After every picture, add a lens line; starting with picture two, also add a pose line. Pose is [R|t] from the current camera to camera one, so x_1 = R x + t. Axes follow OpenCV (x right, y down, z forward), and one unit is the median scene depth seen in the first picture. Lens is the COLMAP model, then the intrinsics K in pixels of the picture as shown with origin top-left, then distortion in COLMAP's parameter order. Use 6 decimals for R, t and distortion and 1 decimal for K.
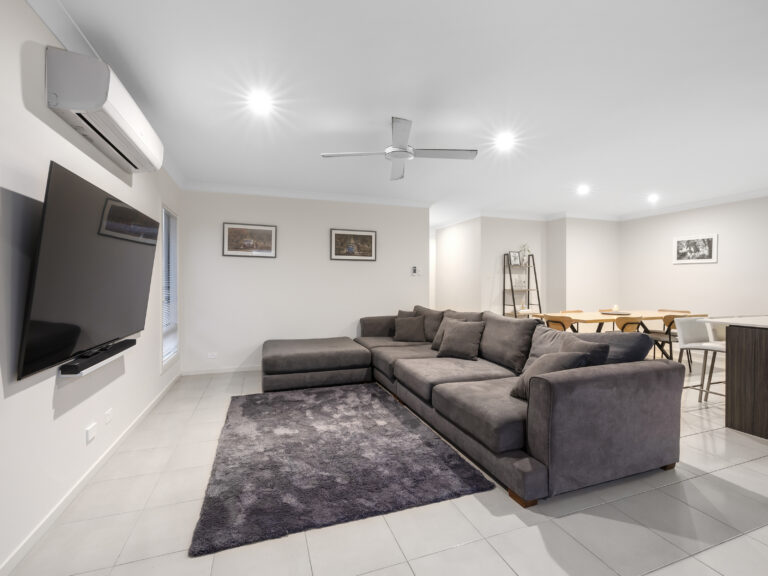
lens RADIAL K [[345.7, 0, 387.9], [0, 345.7, 284.8], [0, 0, 1]] dist [-0.006700, -0.000625]
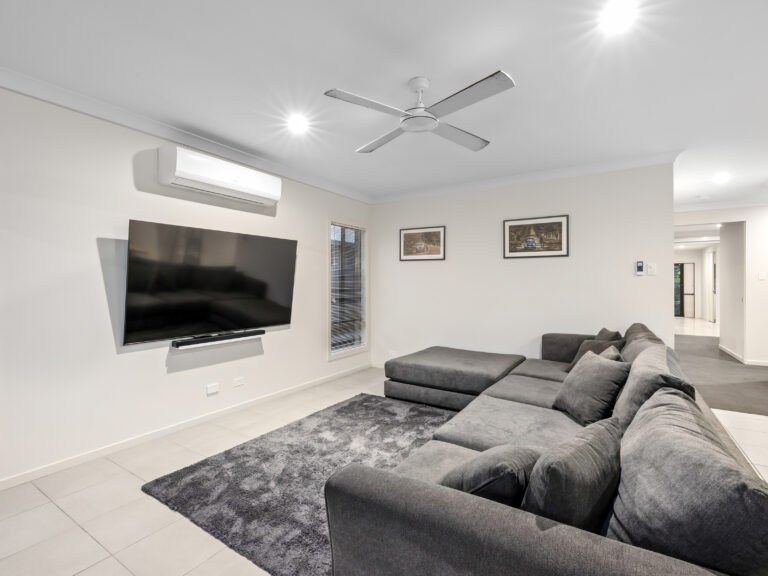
lens RADIAL K [[365.7, 0, 388.6], [0, 365.7, 283.4], [0, 0, 1]] dist [-0.005651, -0.000677]
pose [[0.617465, -0.000712, -0.786598, 0.363279], [-0.001289, 0.999997, -0.001916, -0.011973], [0.786597, 0.002197, 0.617463, 0.262747]]
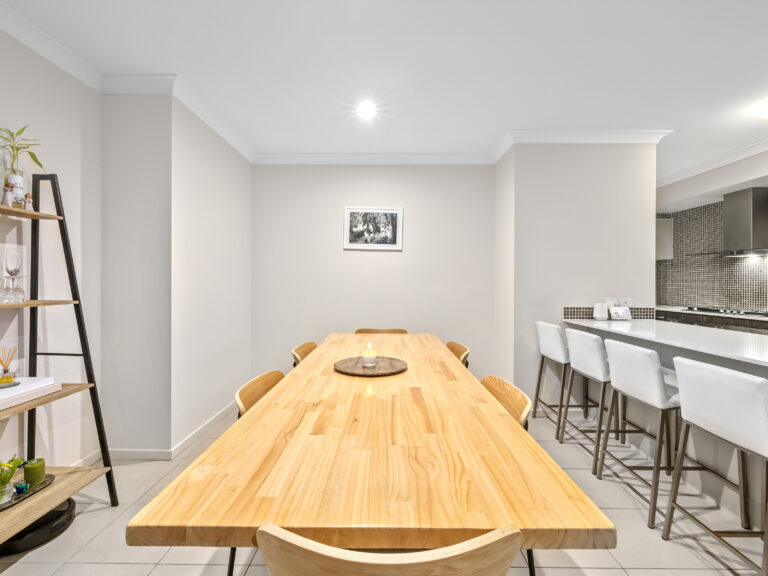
lens RADIAL K [[345.7, 0, 382.7], [0, 345.7, 282.6], [0, 0, 1]] dist [-0.006700, -0.000625]
pose [[0.358910, -0.001389, 0.933371, 0.399027], [-0.007608, 0.999961, 0.004413, -0.006143], [-0.933341, -0.008685, 0.358885, 1.016260]]
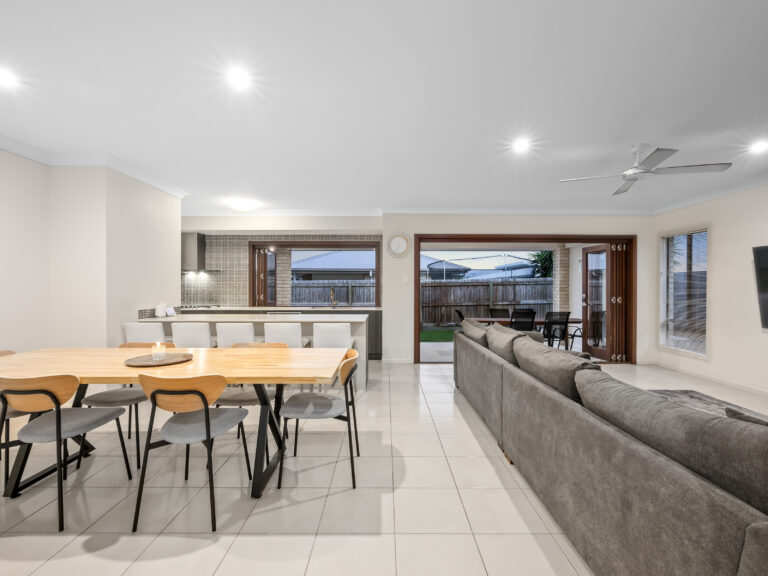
lens RADIAL K [[345.7, 0, 383.9], [0, 345.7, 289.0], [0, 0, 1]] dist [-0.006700, -0.000625]
pose [[-0.938735, 0.002202, 0.344634, 0.292005], [0.002447, 0.999997, 0.000276, -0.008457], [-0.344632, 0.001103, -0.938737, 1.555458]]
